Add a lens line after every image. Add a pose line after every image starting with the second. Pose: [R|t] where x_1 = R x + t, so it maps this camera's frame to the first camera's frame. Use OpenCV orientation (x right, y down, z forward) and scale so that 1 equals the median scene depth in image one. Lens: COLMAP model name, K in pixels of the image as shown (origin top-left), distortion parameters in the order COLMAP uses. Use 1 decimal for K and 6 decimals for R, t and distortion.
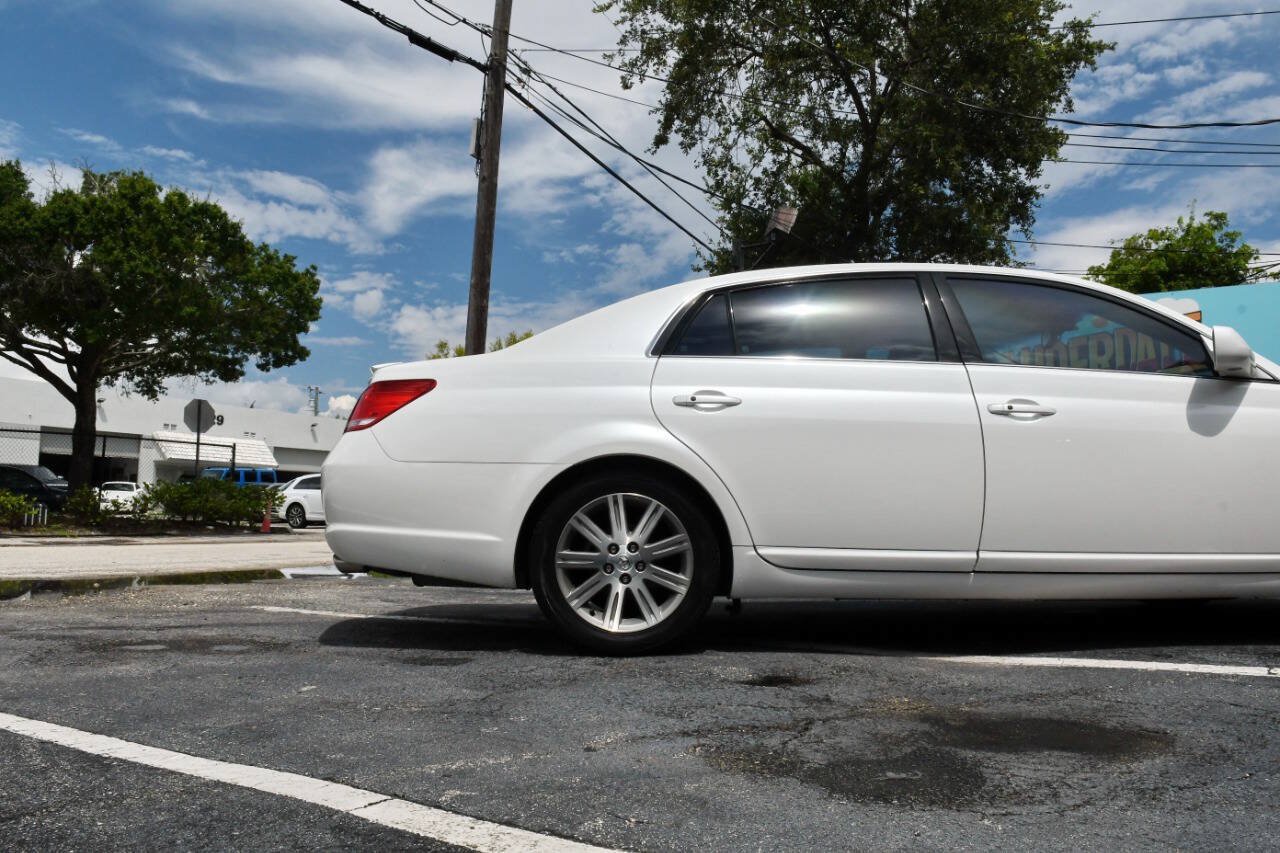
lens RADIAL K [[936.6, 0, 637.1], [0, 936.6, 430.0], [0, 0, 1]] dist [-0.026647, -0.034965]
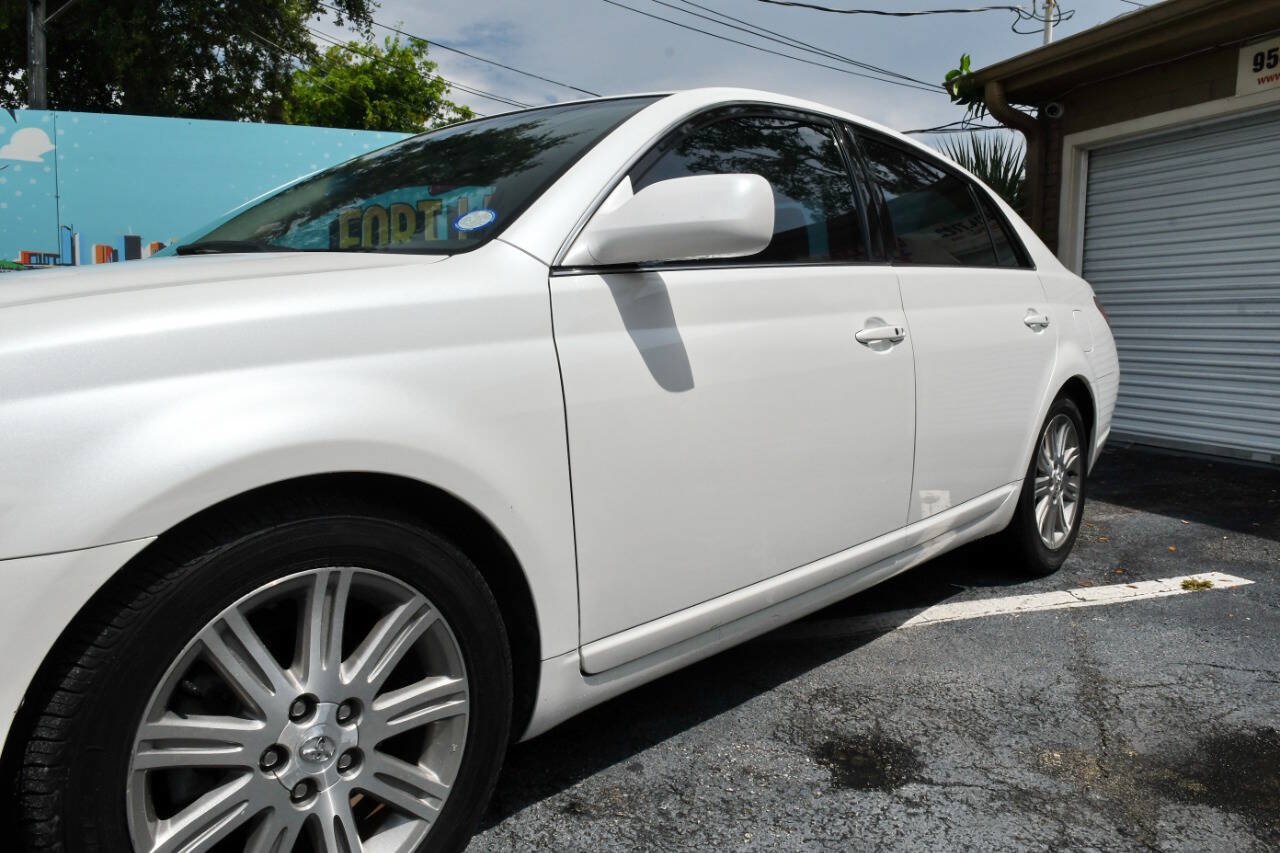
lens RADIAL K [[958.7, 0, 638.7], [0, 958.7, 430.6], [0, 0, 1]] dist [-0.027883, -0.032429]
pose [[0.662721, -0.075104, 0.745091, -0.079535], [-0.078979, 0.982400, 0.169273, -0.012543], [-0.744690, -0.171027, 0.645125, 0.124931]]
